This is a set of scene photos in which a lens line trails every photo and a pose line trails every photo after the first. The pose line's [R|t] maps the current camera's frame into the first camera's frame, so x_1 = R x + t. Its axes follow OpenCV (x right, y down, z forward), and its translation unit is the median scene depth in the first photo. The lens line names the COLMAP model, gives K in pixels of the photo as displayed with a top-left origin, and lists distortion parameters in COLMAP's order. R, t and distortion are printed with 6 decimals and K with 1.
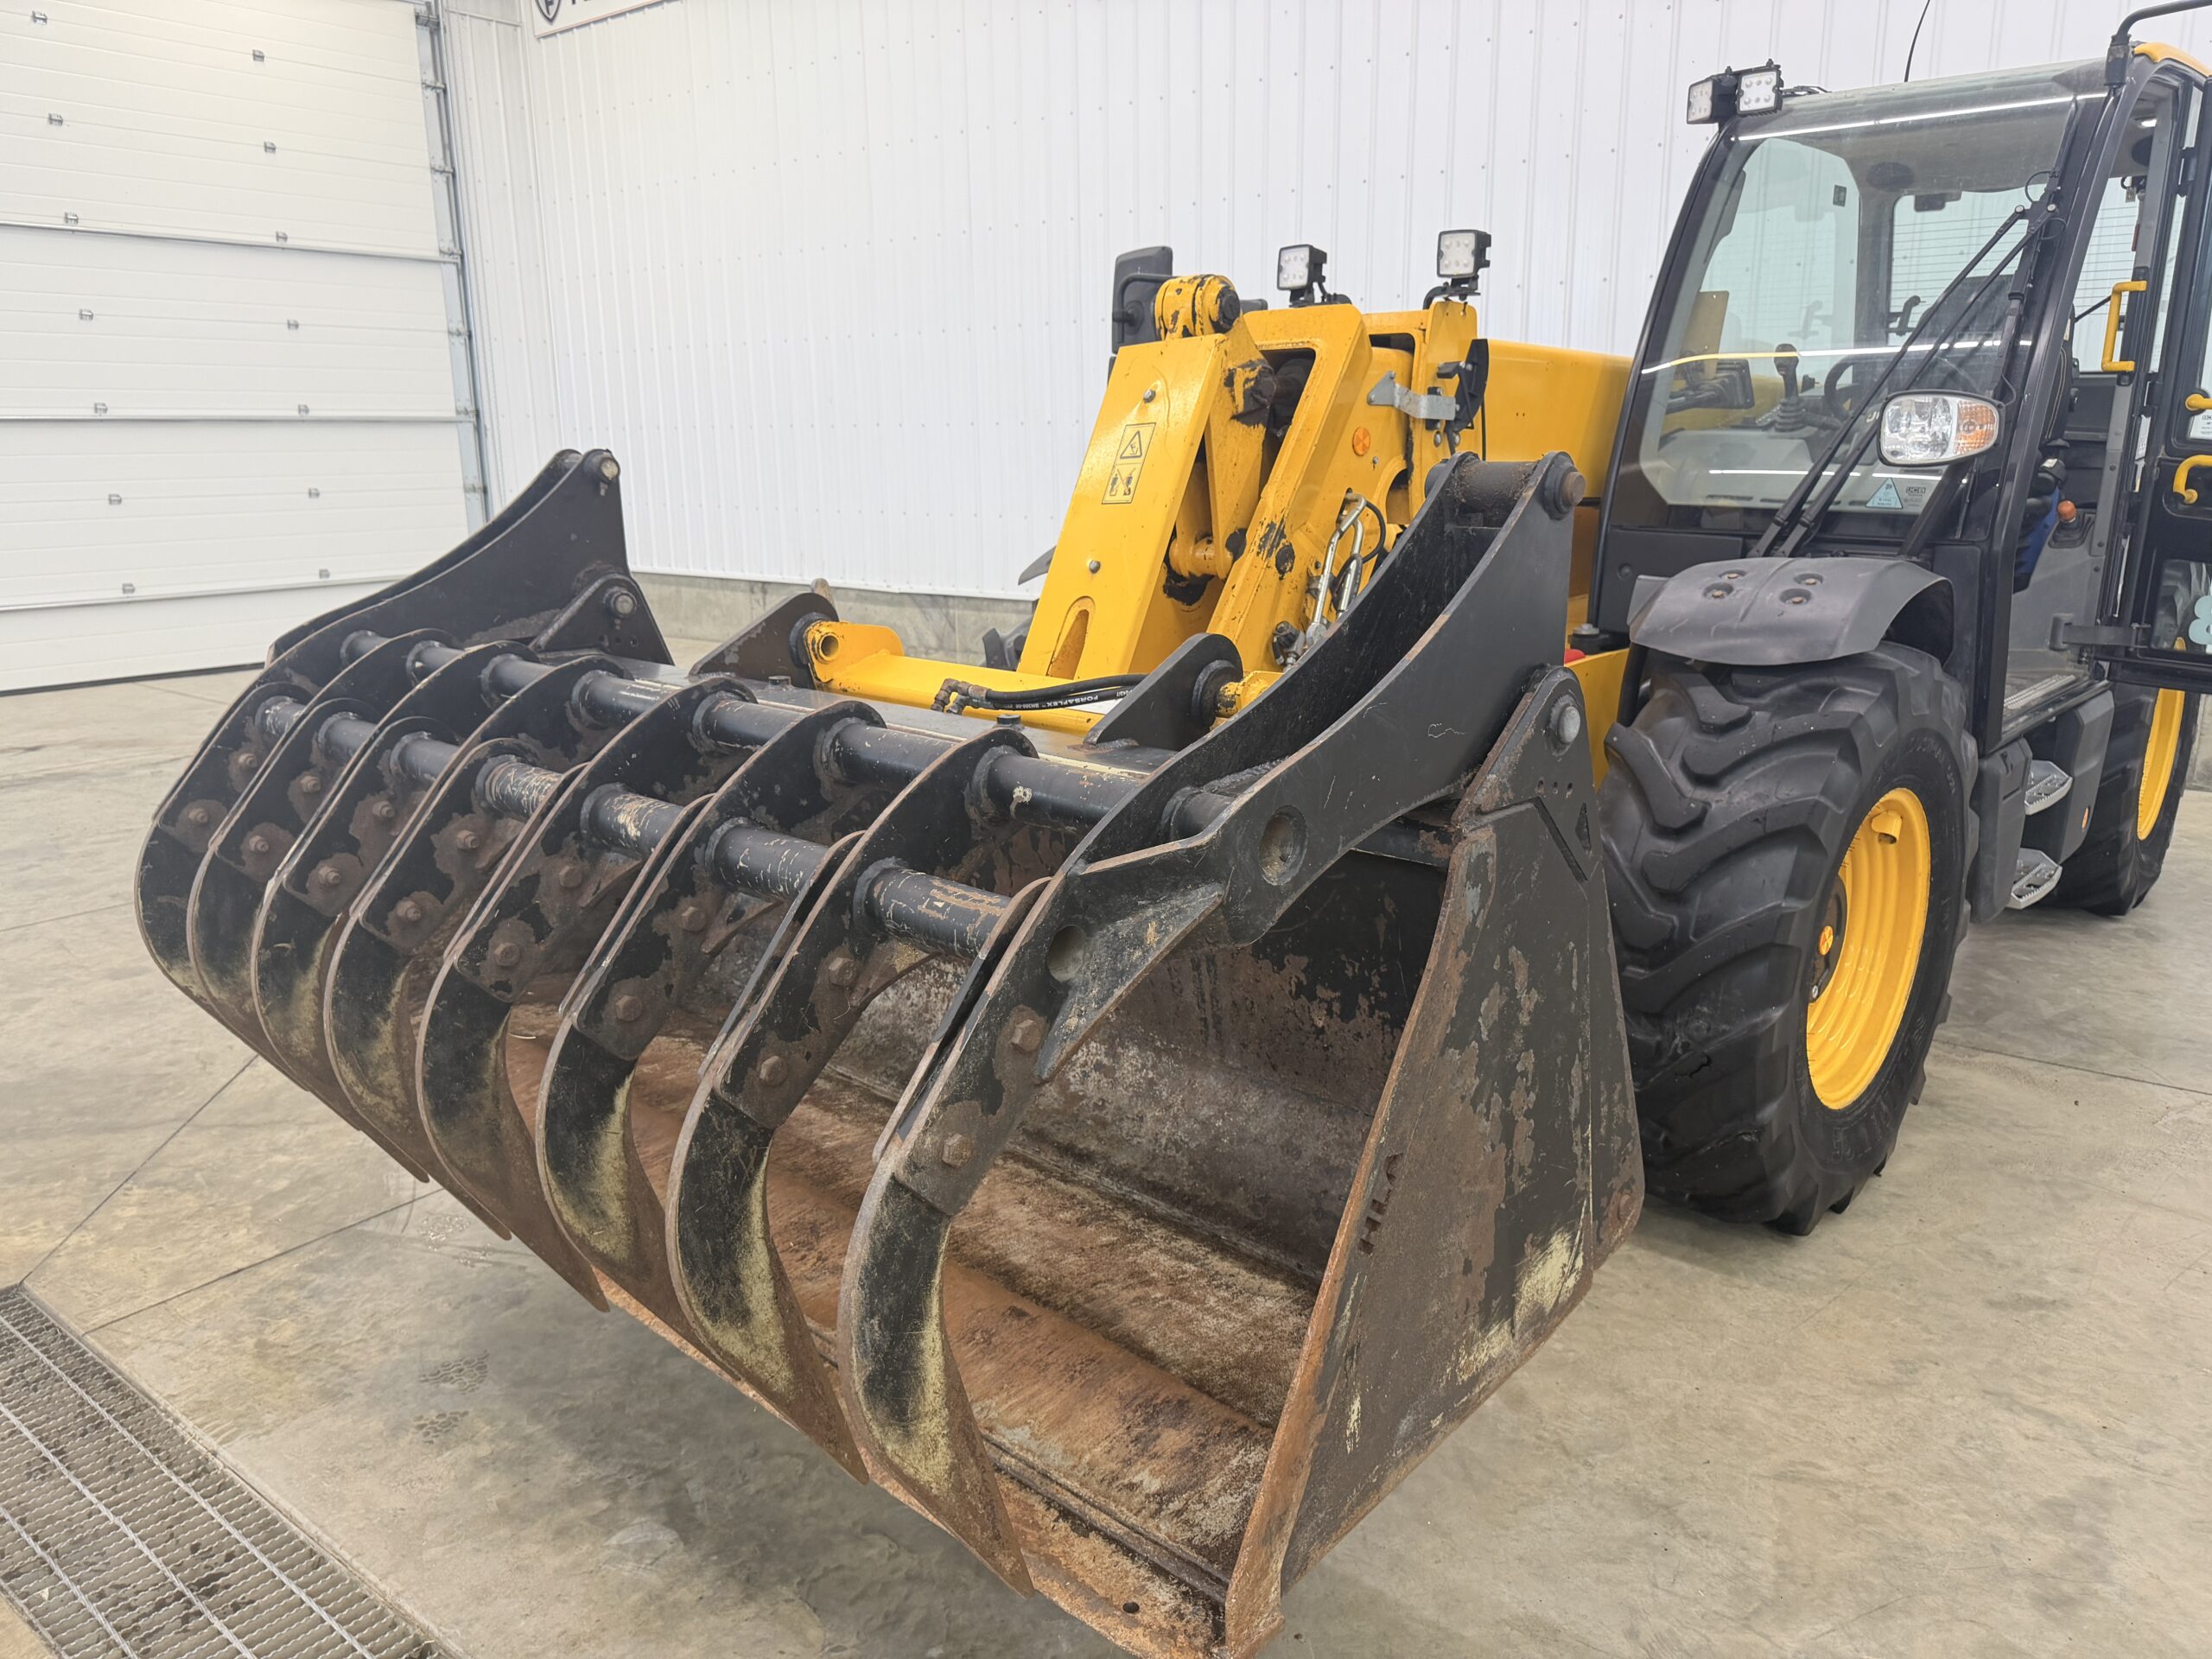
lens RADIAL K [[1561.0, 0, 1104.4], [0, 1561.0, 834.1], [0, 0, 1]] dist [-0.000411, -0.001046]
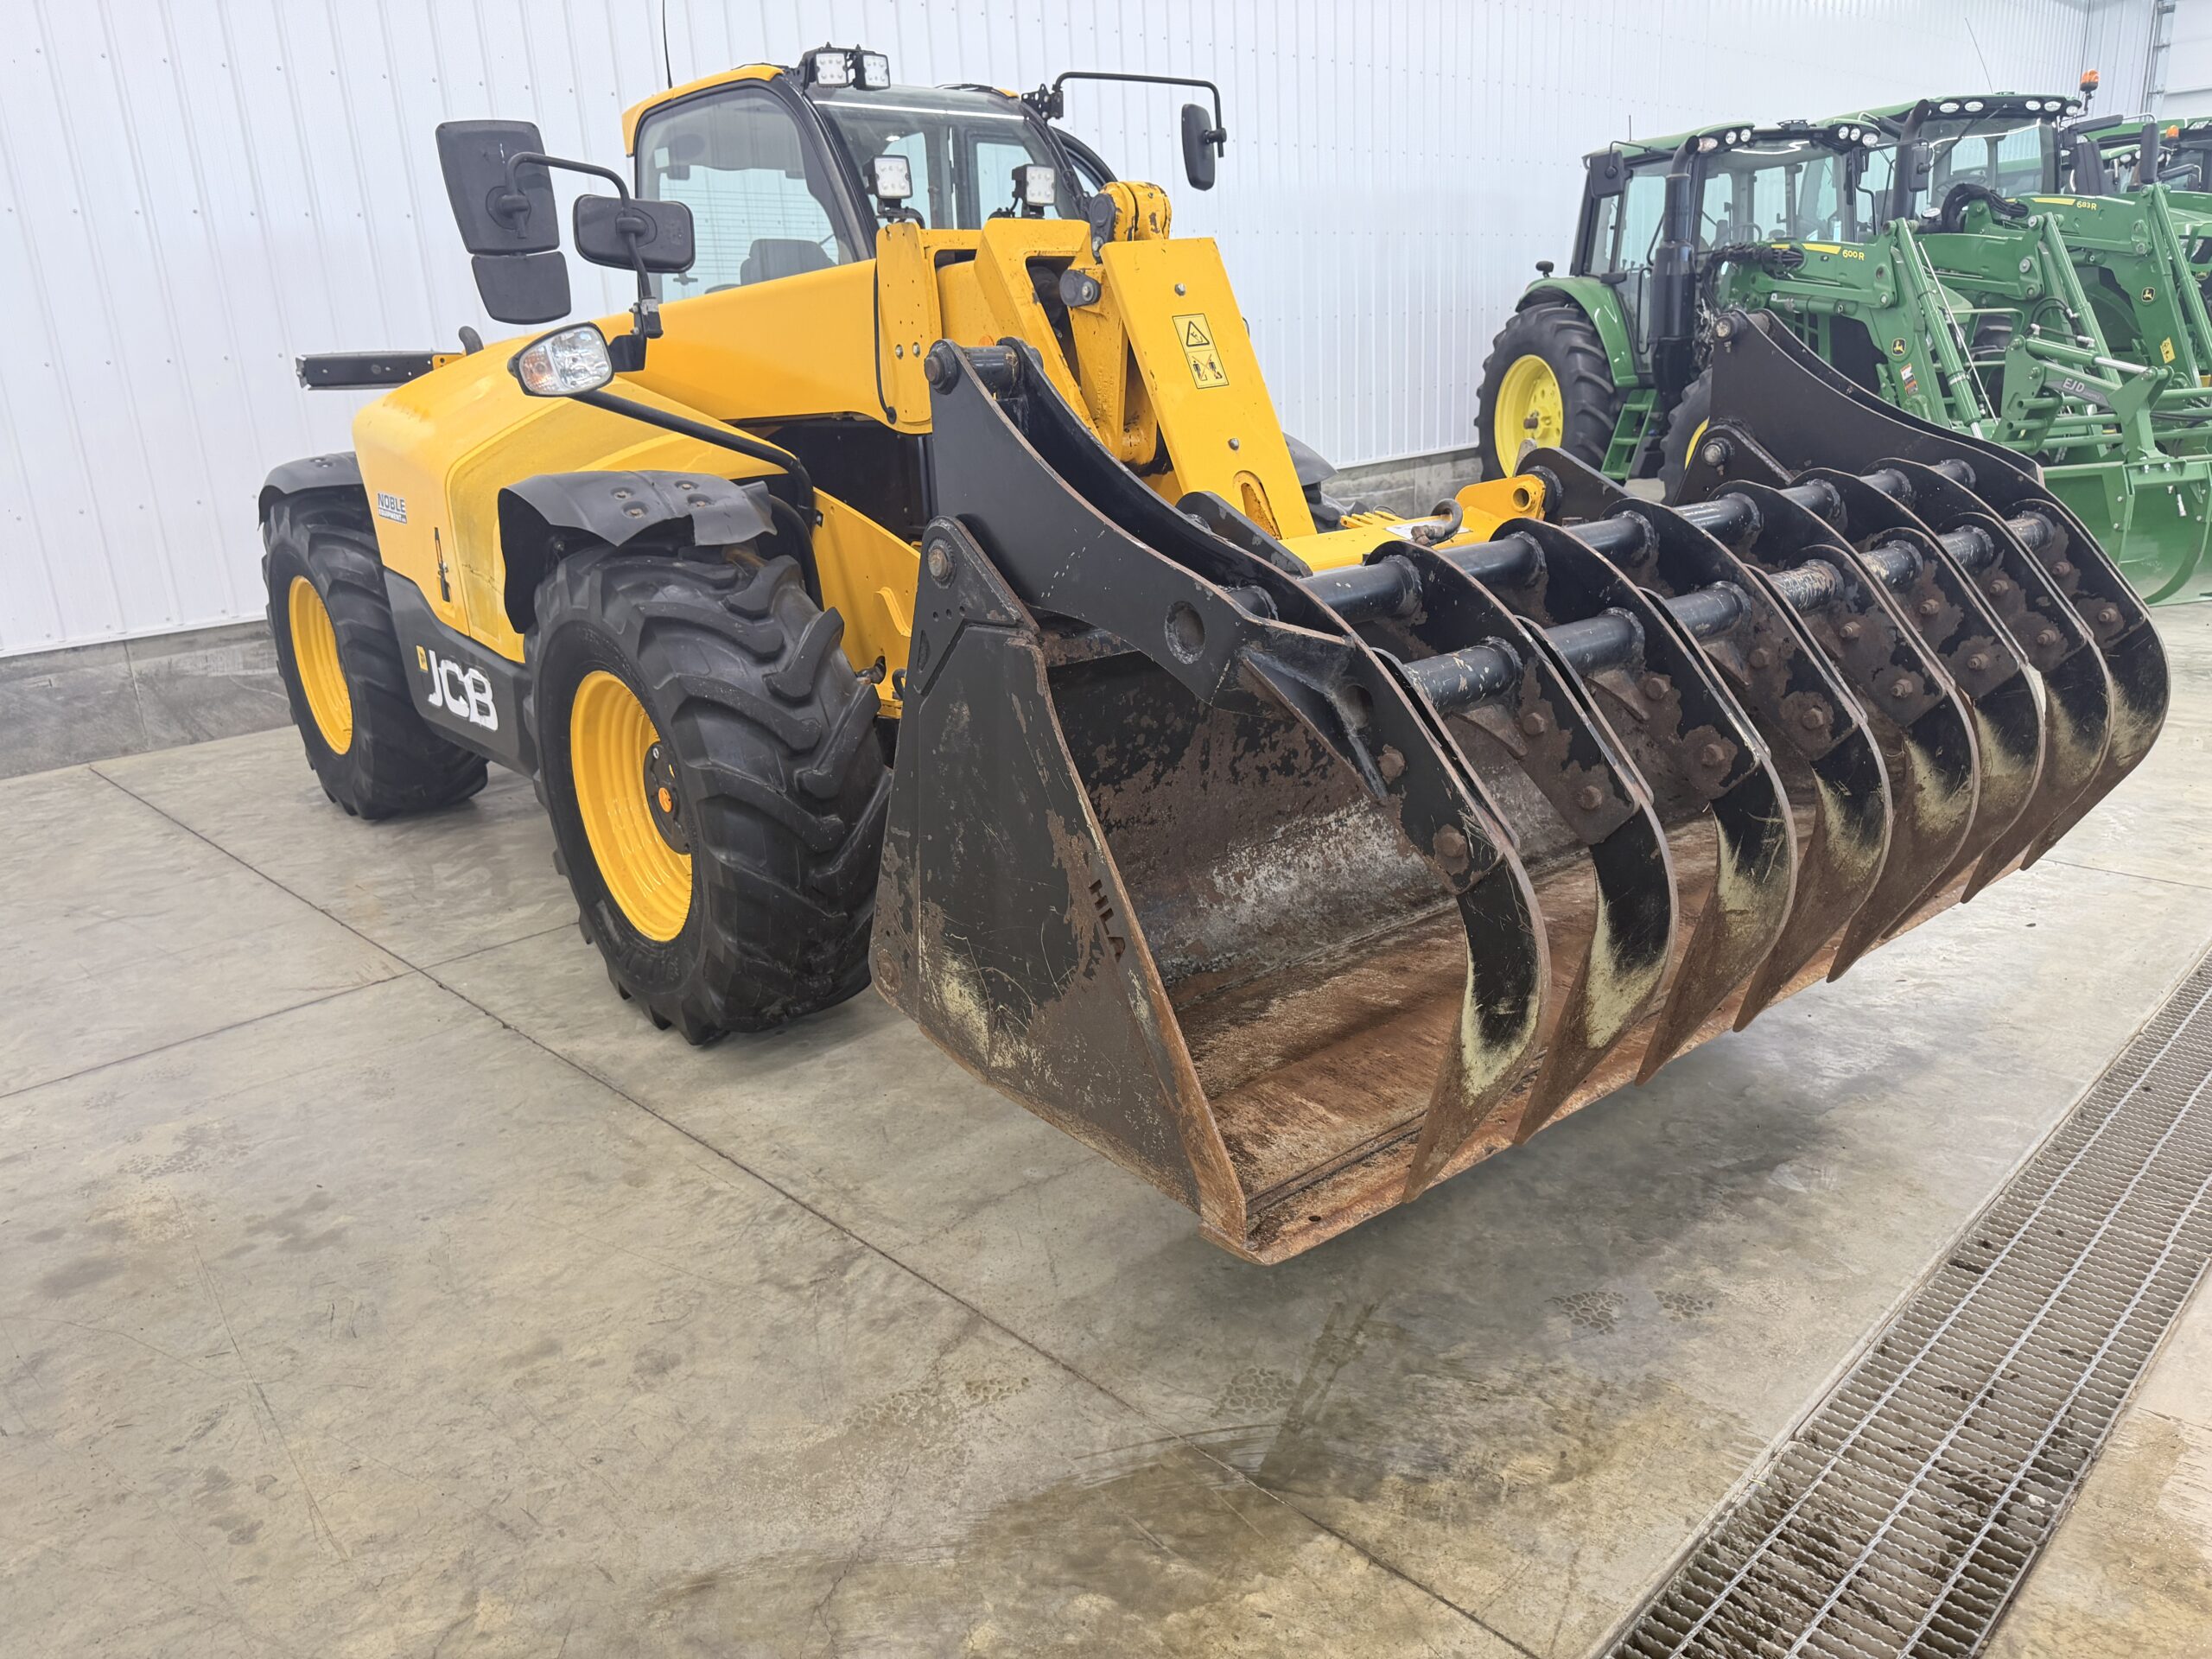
lens RADIAL K [[1561.0, 0, 1103.4], [0, 1561.0, 828.8], [0, 0, 1]] dist [-0.000411, -0.001046]
pose [[0.137077, -0.286416, 0.948249, -1.268769], [0.290407, 0.926841, 0.237969, -0.230511], [-0.947034, 0.242758, 0.210226, 1.020872]]
